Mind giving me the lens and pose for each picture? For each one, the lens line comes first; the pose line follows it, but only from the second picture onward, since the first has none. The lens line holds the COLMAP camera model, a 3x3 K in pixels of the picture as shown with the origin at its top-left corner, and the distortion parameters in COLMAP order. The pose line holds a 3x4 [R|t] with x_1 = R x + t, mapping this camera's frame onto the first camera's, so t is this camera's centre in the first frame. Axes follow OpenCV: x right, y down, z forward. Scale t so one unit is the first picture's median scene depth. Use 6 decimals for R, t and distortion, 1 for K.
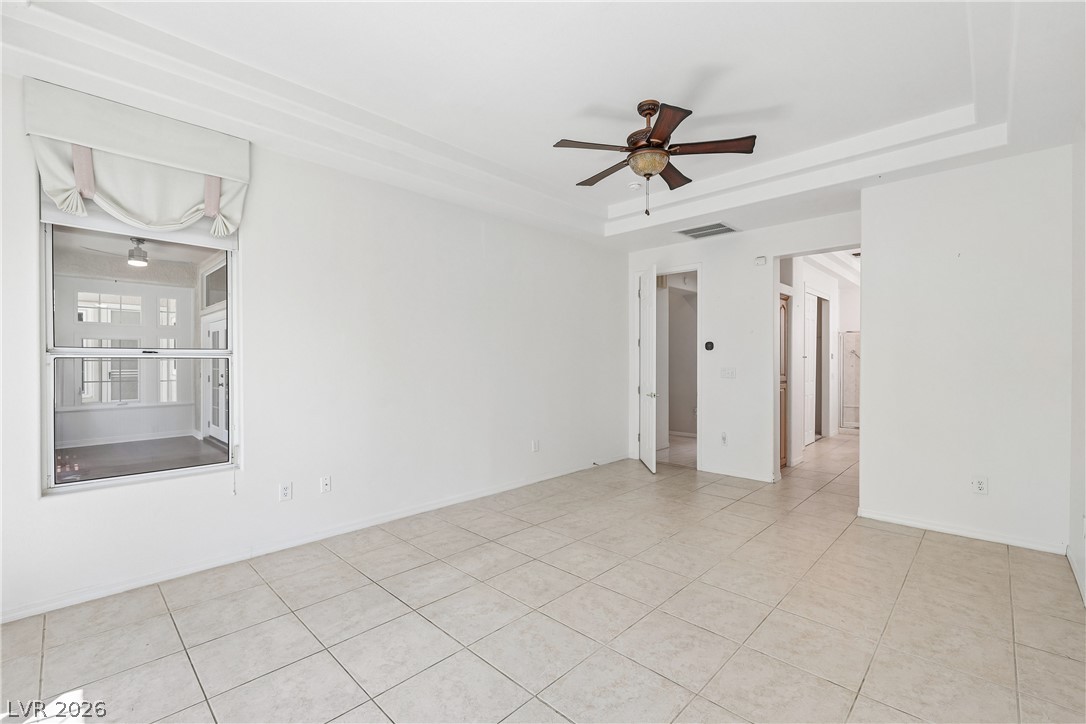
lens RADIAL K [[464.9, 0, 544.7], [0, 464.9, 357.5], [0, 0, 1]] dist [-0.000238, -0.000046]
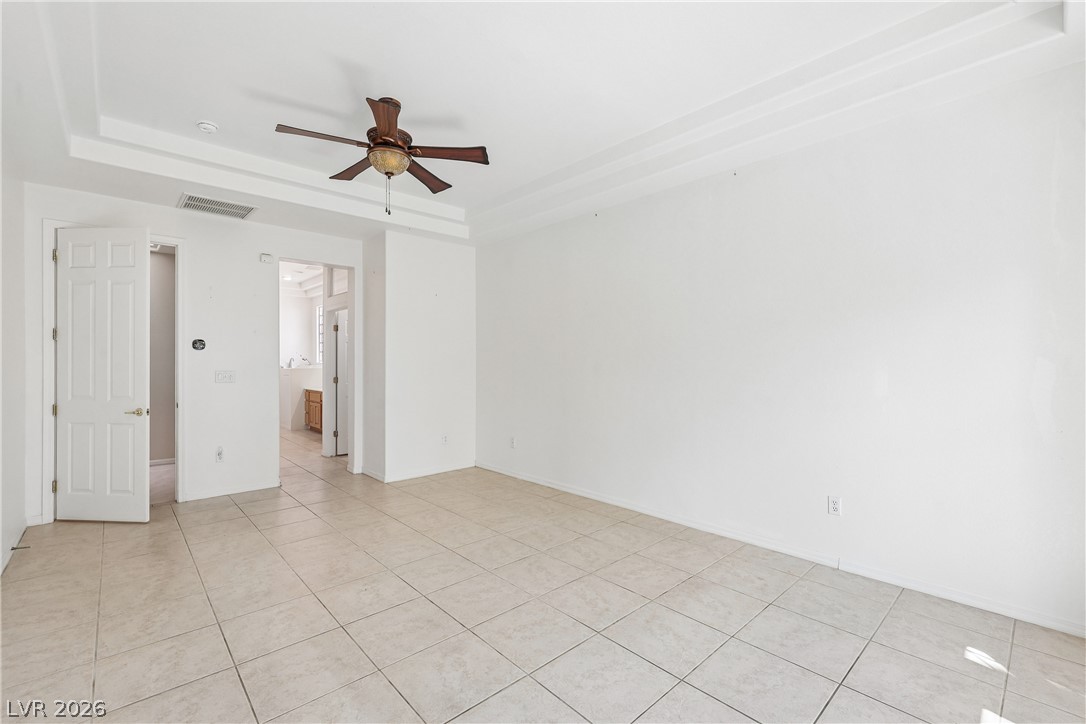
lens RADIAL K [[464.9, 0, 535.4], [0, 464.9, 356.0], [0, 0, 1]] dist [-0.000238, -0.000046]
pose [[0.075777, 0.014245, 0.997023, -0.696825], [-0.003863, 0.999895, -0.013992, 0.007333], [-0.997117, -0.002791, 0.075824, 0.589740]]
